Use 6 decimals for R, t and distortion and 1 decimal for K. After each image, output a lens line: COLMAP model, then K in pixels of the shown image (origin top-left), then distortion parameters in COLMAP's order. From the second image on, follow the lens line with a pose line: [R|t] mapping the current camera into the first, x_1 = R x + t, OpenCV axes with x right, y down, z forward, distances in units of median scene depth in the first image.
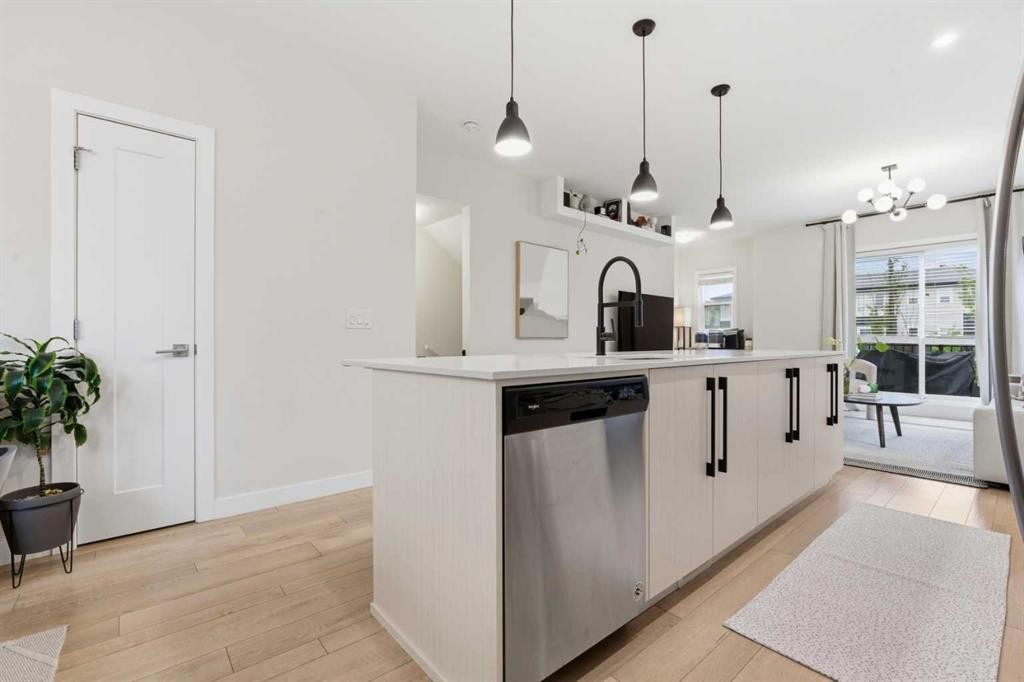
lens RADIAL K [[454.6, 0, 514.6], [0, 454.6, 337.0], [0, 0, 1]] dist [-0.005353, 0.000506]
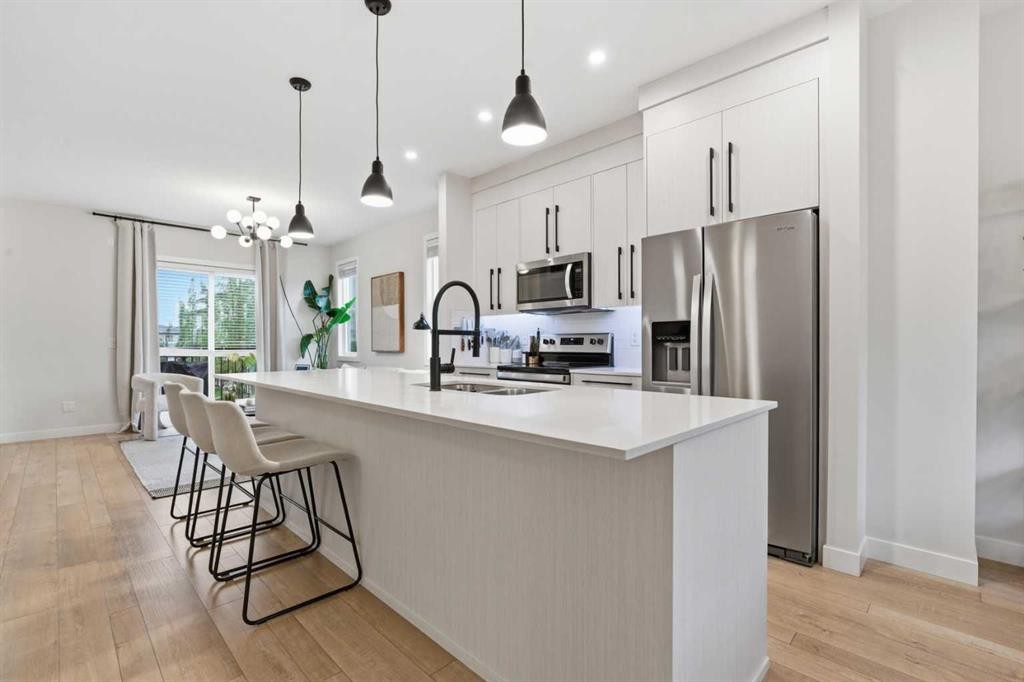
lens RADIAL K [[458.6, 0, 510.4], [0, 458.6, 346.4], [0, 0, 1]] dist [-0.004175, 0.000063]
pose [[-0.071306, -0.006871, 0.997431, -0.309272], [-0.004406, 0.999969, 0.006573, -0.022178], [-0.997445, -0.003926, -0.071334, 0.418152]]
